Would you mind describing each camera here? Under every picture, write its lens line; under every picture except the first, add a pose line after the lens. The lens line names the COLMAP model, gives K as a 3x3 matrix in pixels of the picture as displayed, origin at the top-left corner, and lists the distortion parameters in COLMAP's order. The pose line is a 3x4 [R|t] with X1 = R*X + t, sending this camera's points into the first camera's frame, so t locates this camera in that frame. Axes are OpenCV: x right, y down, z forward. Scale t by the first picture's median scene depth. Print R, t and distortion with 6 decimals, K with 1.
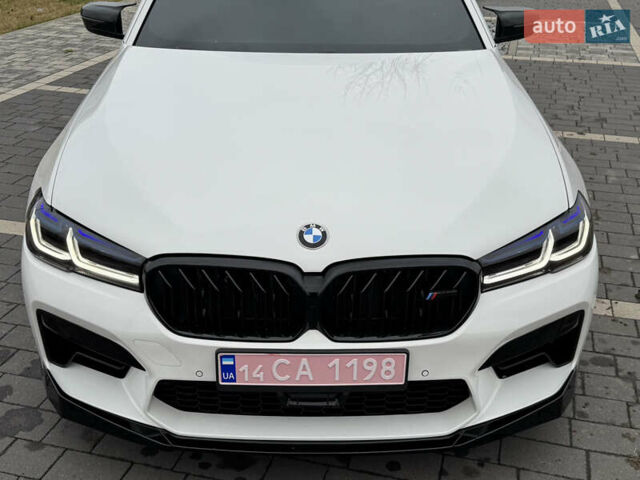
lens RADIAL K [[735.8, 0, 320.0], [0, 735.8, 240.0], [0, 0, 1]] dist [0.193138, -0.470008]
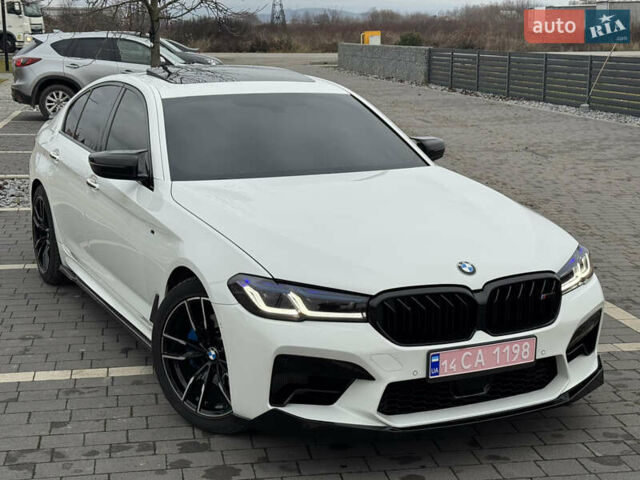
lens RADIAL K [[1009.2, 0, 320.0], [0, 1009.2, 240.0], [0, 0, 1]] dist [0.130558, 0.001898]
pose [[0.902130, -0.092443, 0.421445, -1.120226], [0.192087, 0.960688, -0.200450, 0.289056], [-0.386347, 0.261786, 0.884423, -0.708458]]
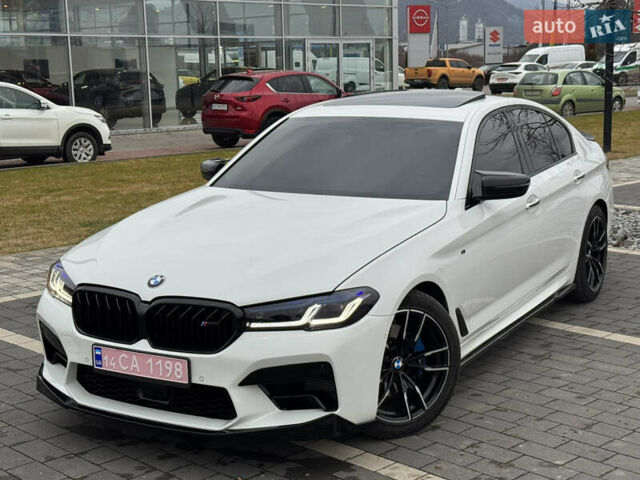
lens RADIAL K [[1009.2, 0, 320.0], [0, 1009.2, 240.0], [0, 0, 1]] dist [0.130558, 0.001898]
pose [[0.865120, 0.065424, -0.497279, 1.371428], [-0.196782, 0.956237, -0.216537, 0.311610], [0.461349, 0.285186, 0.840134, -0.711263]]
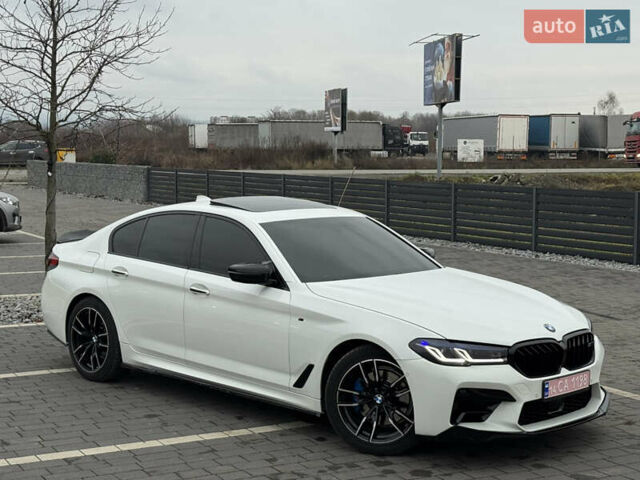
lens RADIAL K [[1073.7, 0, 320.0], [0, 1073.7, 240.0], [0, 0, 1]] dist [0.137118, -0.077924]
pose [[0.716467, -0.062653, 0.694802, -2.833253], [0.302667, 0.925258, -0.228671, 0.293325], [-0.628544, 0.374129, 0.681880, -0.961313]]
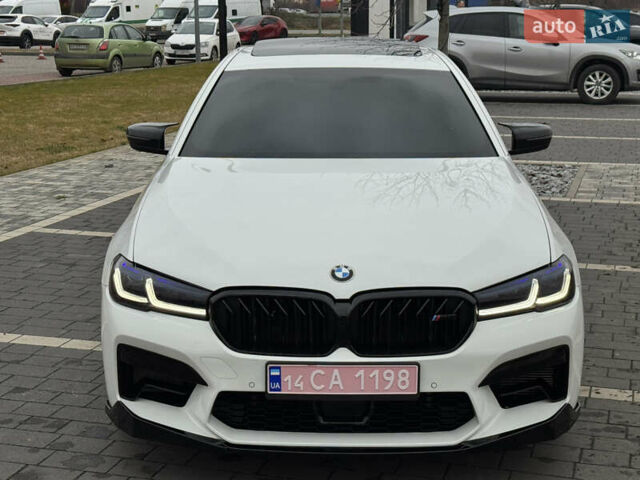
lens RADIAL K [[1073.7, 0, 320.0], [0, 1073.7, 240.0], [0, 0, 1]] dist [0.137118, -0.077924]
pose [[0.999645, -0.007379, -0.025616, -0.000130], [0.001115, 0.971655, -0.236400, 0.371308], [0.026635, 0.236287, 0.971318, -0.808479]]
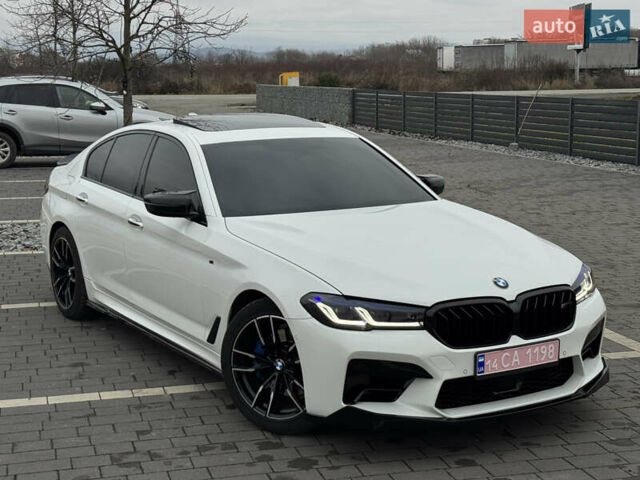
lens RADIAL K [[1041.7, 0, 320.0], [0, 1041.7, 240.0], [0, 0, 1]] dist [0.133248, 0.075618]
pose [[0.860307, -0.094939, 0.500858, -1.610167], [0.234241, 0.946261, -0.222981, 0.350334], [-0.452773, 0.309154, 0.836314, -0.930725]]
